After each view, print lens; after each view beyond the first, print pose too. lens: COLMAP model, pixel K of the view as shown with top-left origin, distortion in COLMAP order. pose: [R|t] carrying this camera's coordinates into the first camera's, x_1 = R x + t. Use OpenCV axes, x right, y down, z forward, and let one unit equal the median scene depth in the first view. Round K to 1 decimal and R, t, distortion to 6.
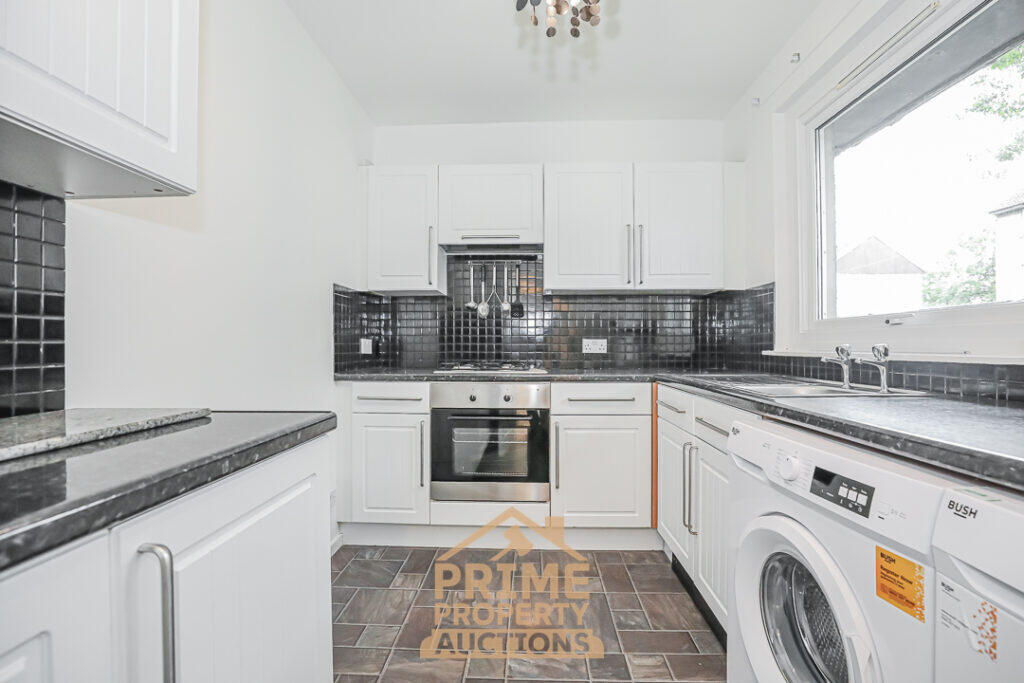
lens RADIAL K [[456.3, 0, 507.0], [0, 456.3, 340.3], [0, 0, 1]] dist [-0.021208, 0.000343]
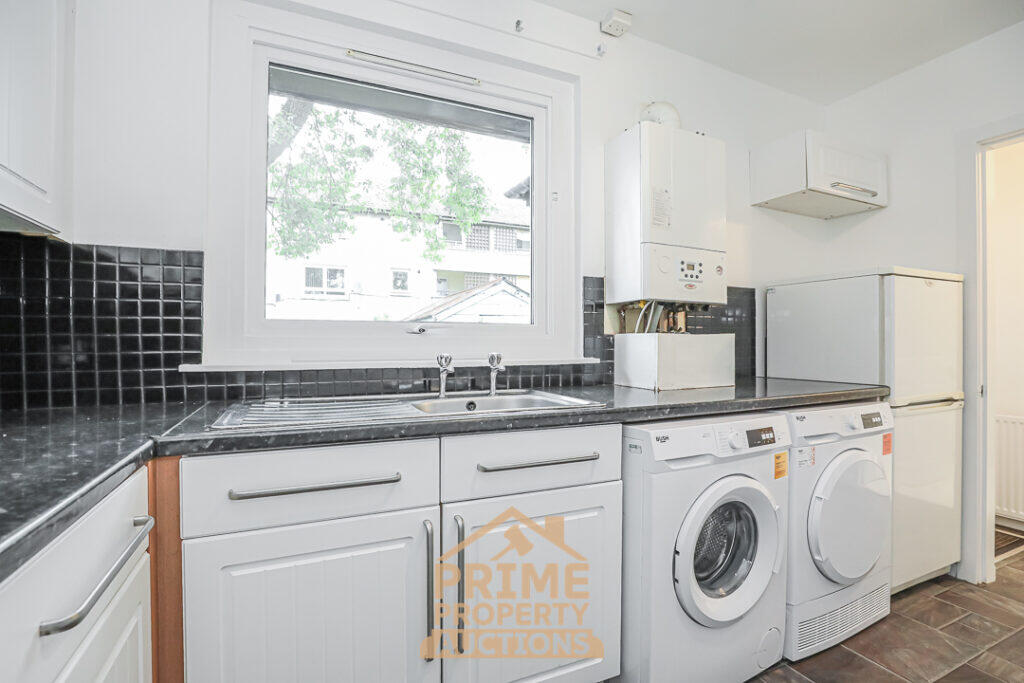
lens RADIAL K [[480.6, 0, 497.1], [0, 480.6, 342.3], [0, 0, 1]] dist [-0.035207, 0.000164]
pose [[-0.441336, 0.000042, 0.897342, -0.137711], [-0.007523, 0.999965, -0.003748, -0.006087], [-0.897310, -0.008405, -0.441320, 0.815040]]
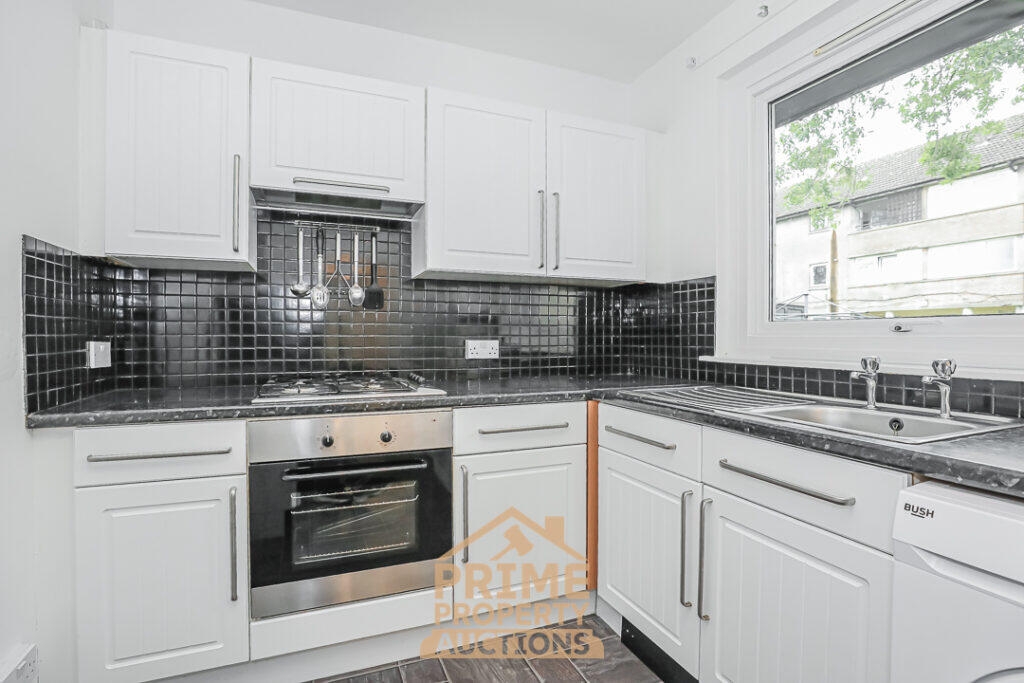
lens RADIAL K [[488.5, 0, 530.2], [0, 488.5, 341.8], [0, 0, 1]] dist [-0.025382, 0.001890]
pose [[0.897574, -0.006813, 0.440811, -0.113720], [-0.001717, 0.999819, 0.018949, -0.018499], [-0.440861, -0.017765, 0.897400, 0.288339]]
